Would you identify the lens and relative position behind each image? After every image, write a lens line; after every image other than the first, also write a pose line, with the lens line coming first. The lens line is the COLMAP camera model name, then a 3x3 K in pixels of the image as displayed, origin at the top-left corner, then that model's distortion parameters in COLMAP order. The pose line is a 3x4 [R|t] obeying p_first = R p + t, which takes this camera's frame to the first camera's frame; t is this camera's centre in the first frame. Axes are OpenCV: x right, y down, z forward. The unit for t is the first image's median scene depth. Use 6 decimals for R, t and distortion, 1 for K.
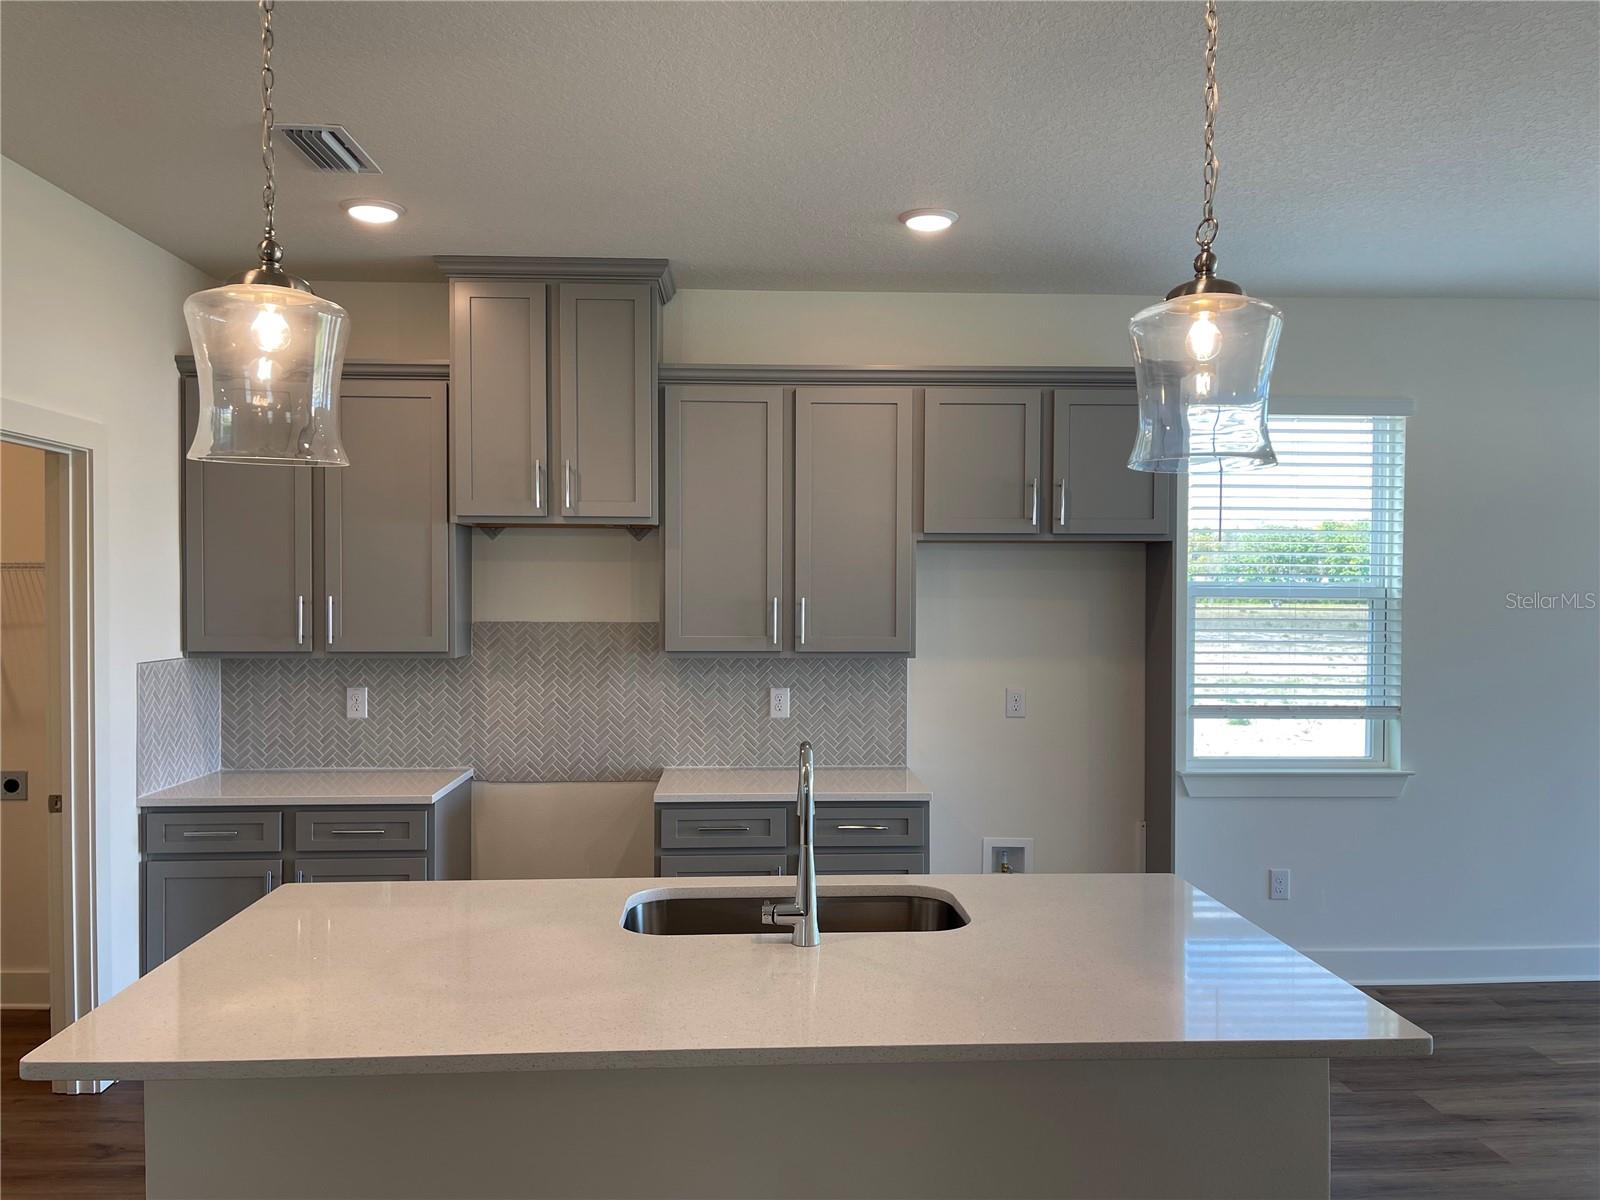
lens RADIAL K [[1210.3, 0, 800.0], [0, 1210.3, 600.0], [0, 0, 1]] dist [0.104816, -0.143500]
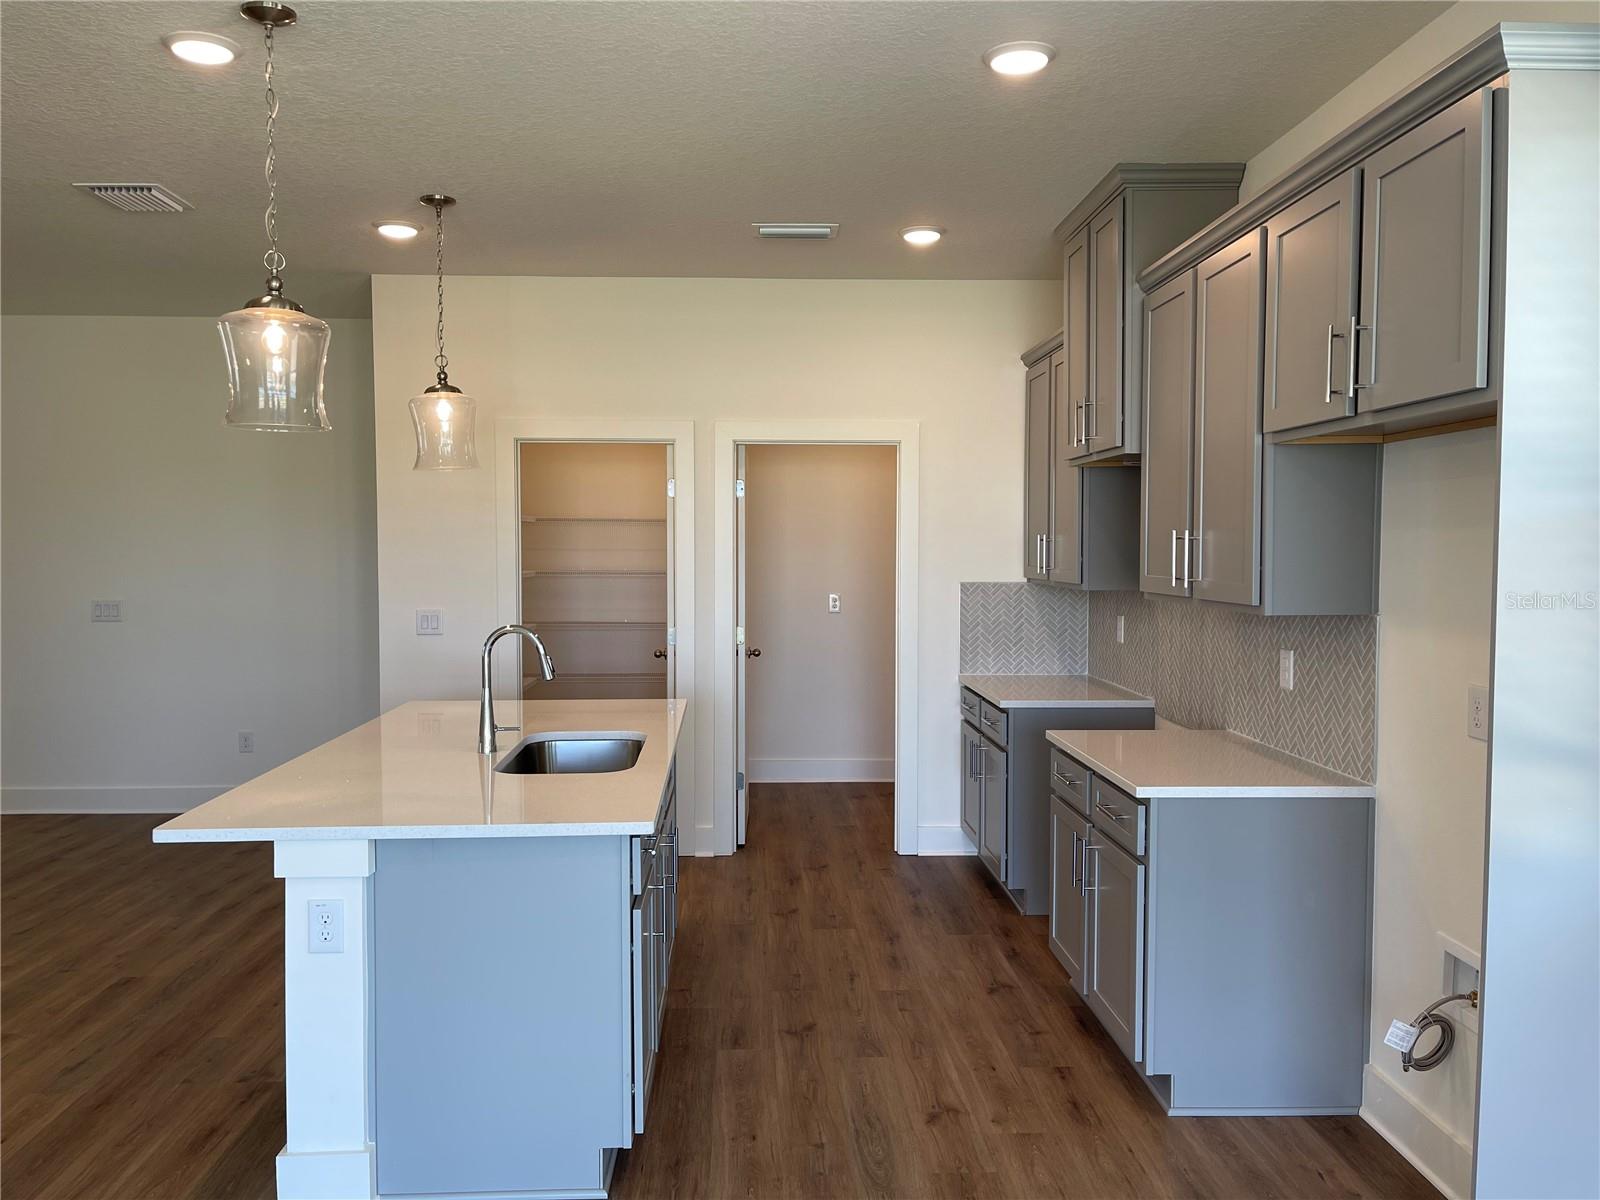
lens RADIAL K [[1210.3, 0, 800.0], [0, 1210.3, 600.0], [0, 0, 1]] dist [0.104816, -0.143500]
pose [[-0.017678, 0.040706, -0.999015, 0.725110], [-0.009848, 0.999115, 0.040885, 0.011649], [0.999795, 0.010562, -0.017261, 0.670379]]
